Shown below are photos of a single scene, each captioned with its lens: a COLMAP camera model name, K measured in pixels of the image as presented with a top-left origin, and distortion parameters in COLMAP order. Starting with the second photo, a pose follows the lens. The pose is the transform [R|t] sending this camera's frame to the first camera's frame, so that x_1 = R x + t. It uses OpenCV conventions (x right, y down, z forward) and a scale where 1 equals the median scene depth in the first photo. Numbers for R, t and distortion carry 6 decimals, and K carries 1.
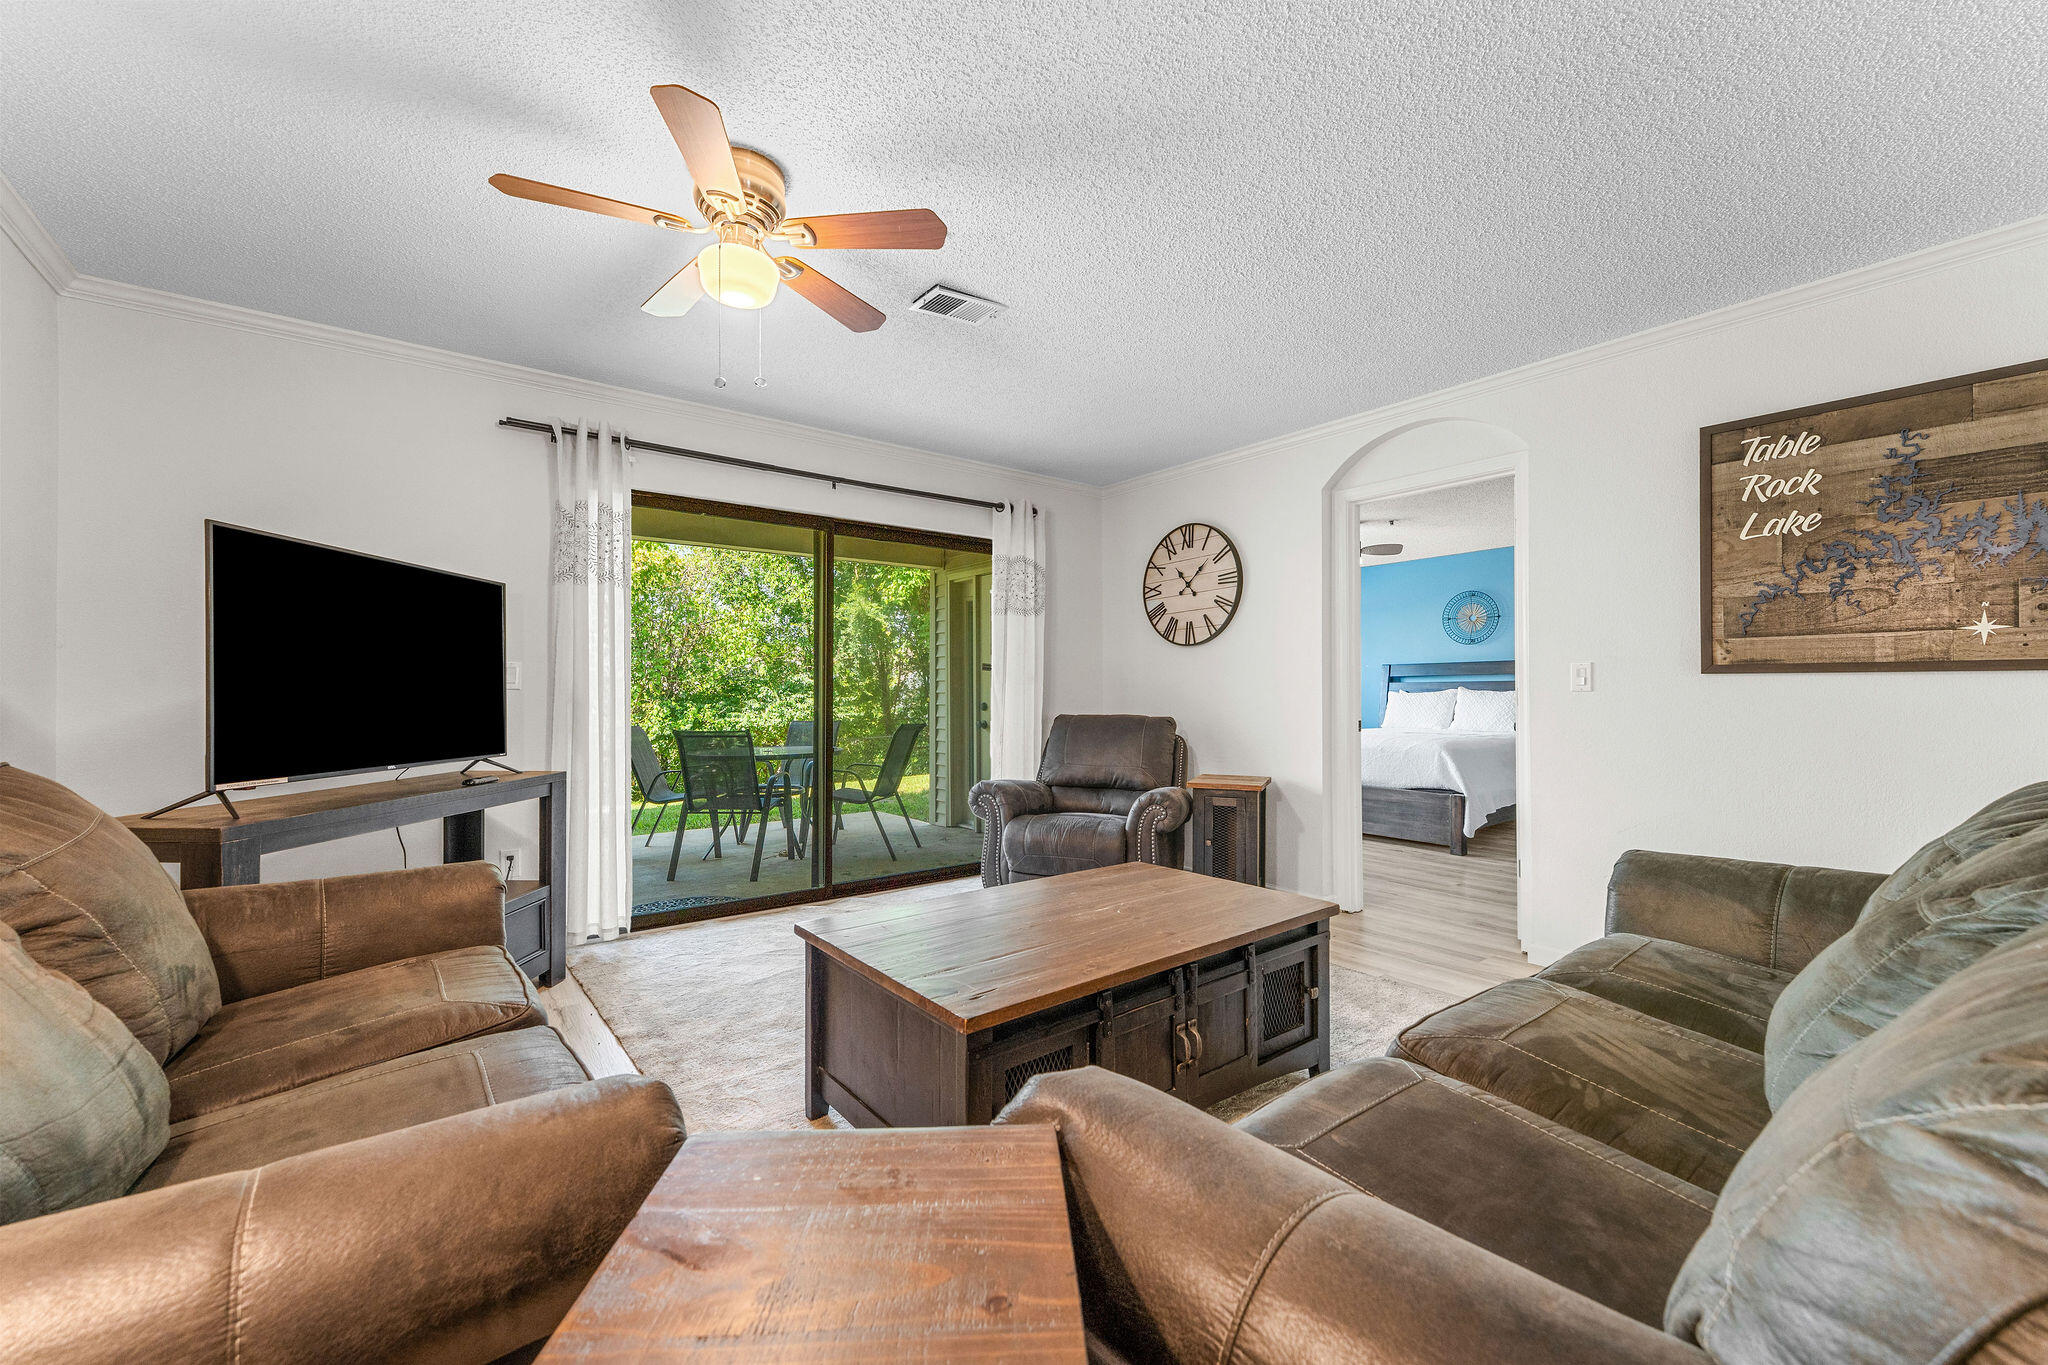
lens RADIAL K [[815.6, 0, 1017.6], [0, 815.6, 690.9], [0, 0, 1]] dist [0.000348, -0.000005]
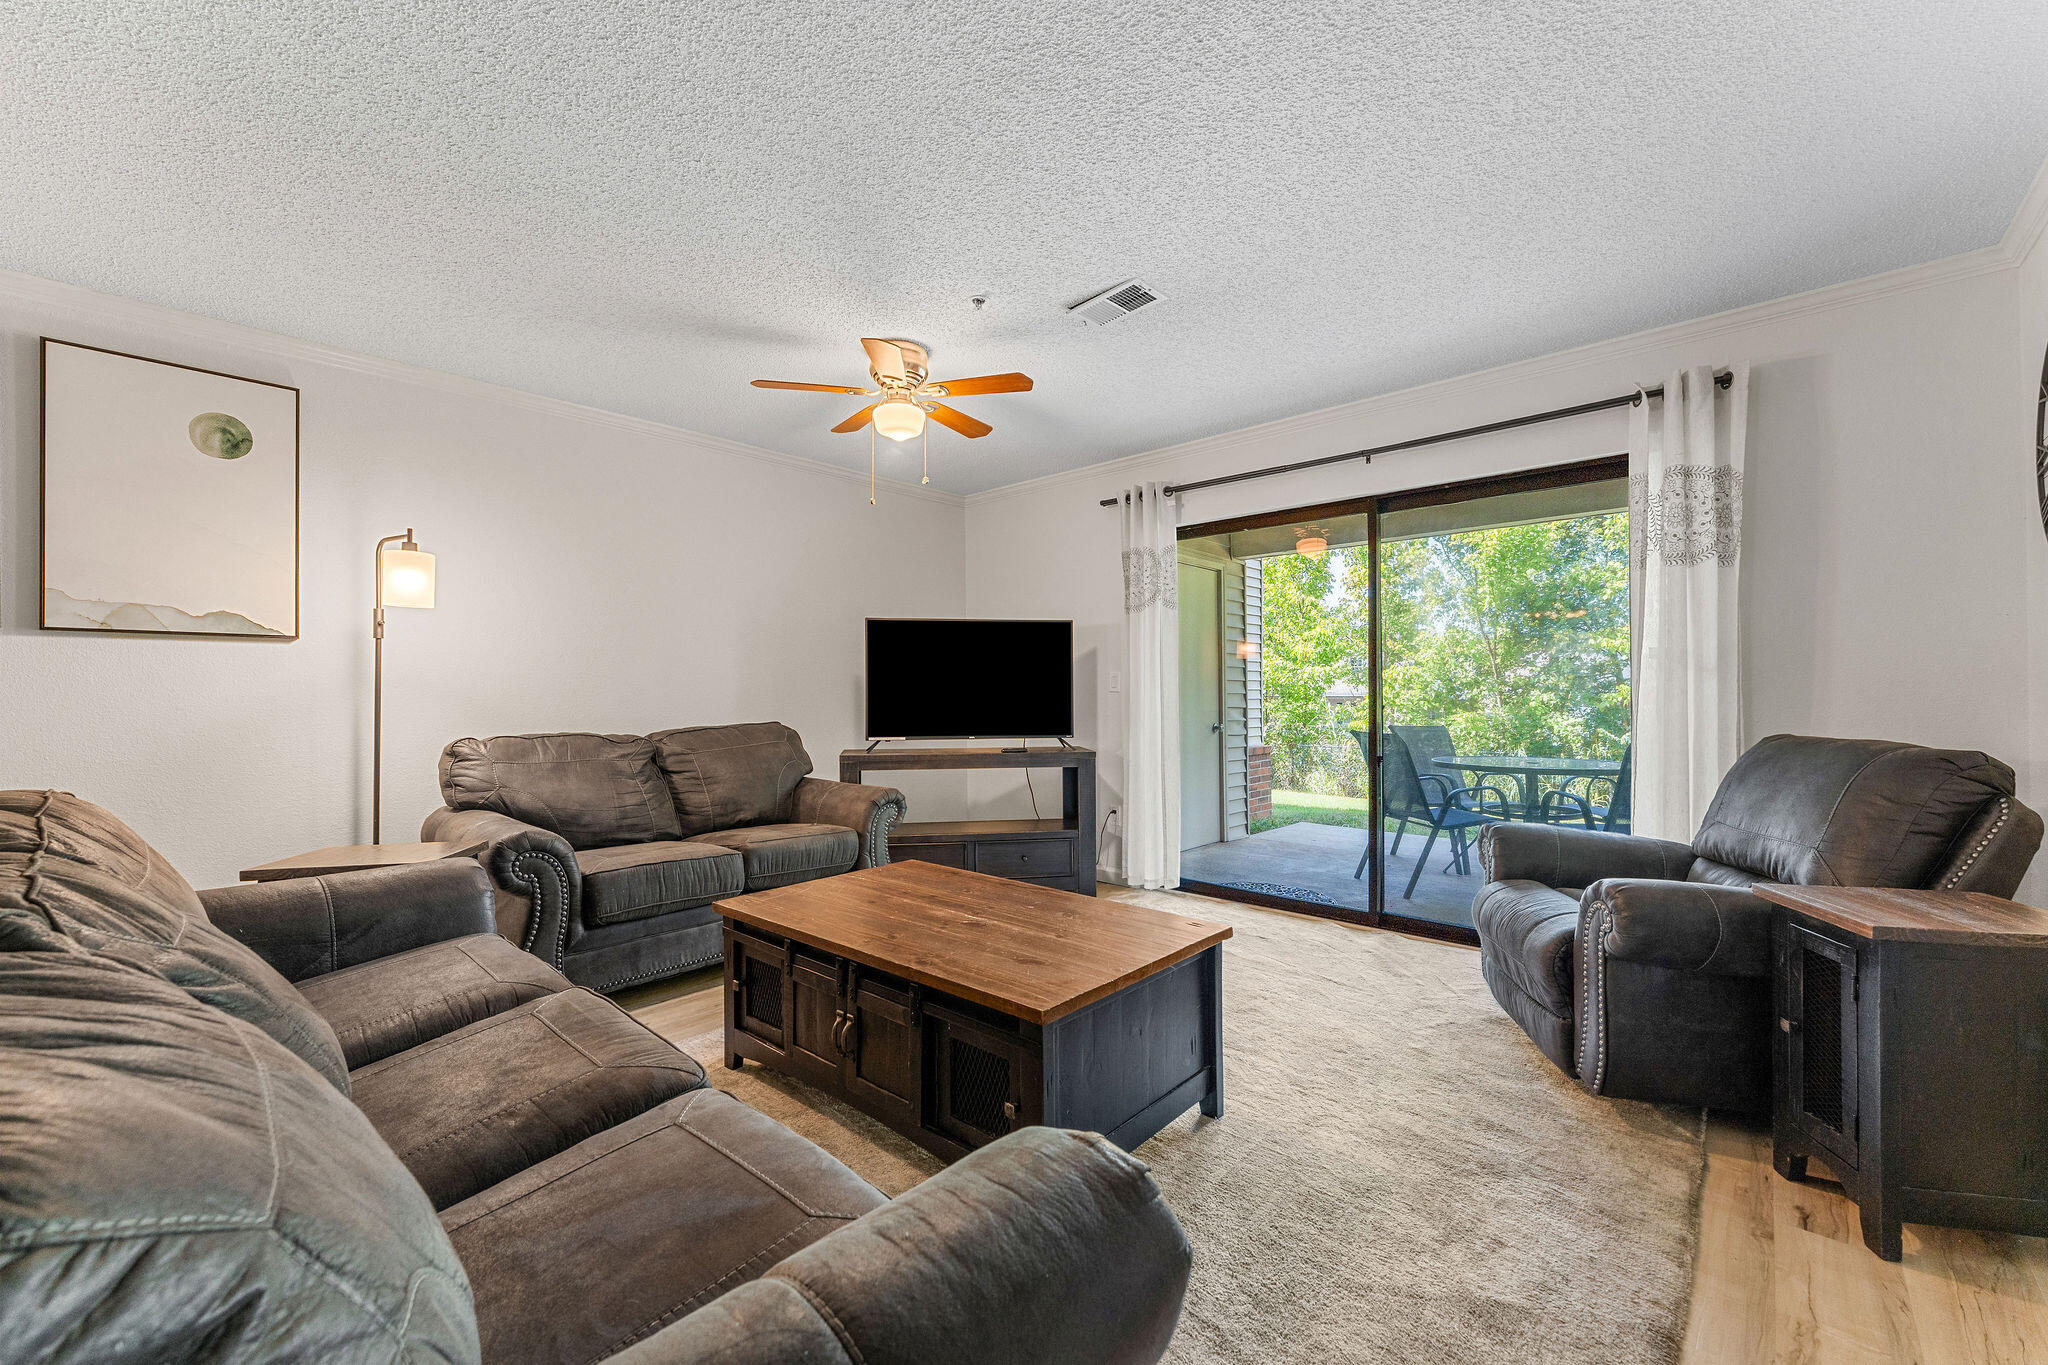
lens RADIAL K [[815.6, 0, 1017.6], [0, 815.6, 690.9], [0, 0, 1]] dist [0.000348, -0.000005]
pose [[0.173087, -0.000769, -0.984906, 0.170707], [0.006965, 0.999976, 0.000443, -0.001226], [0.984882, -0.006936, 0.173088, 0.138655]]
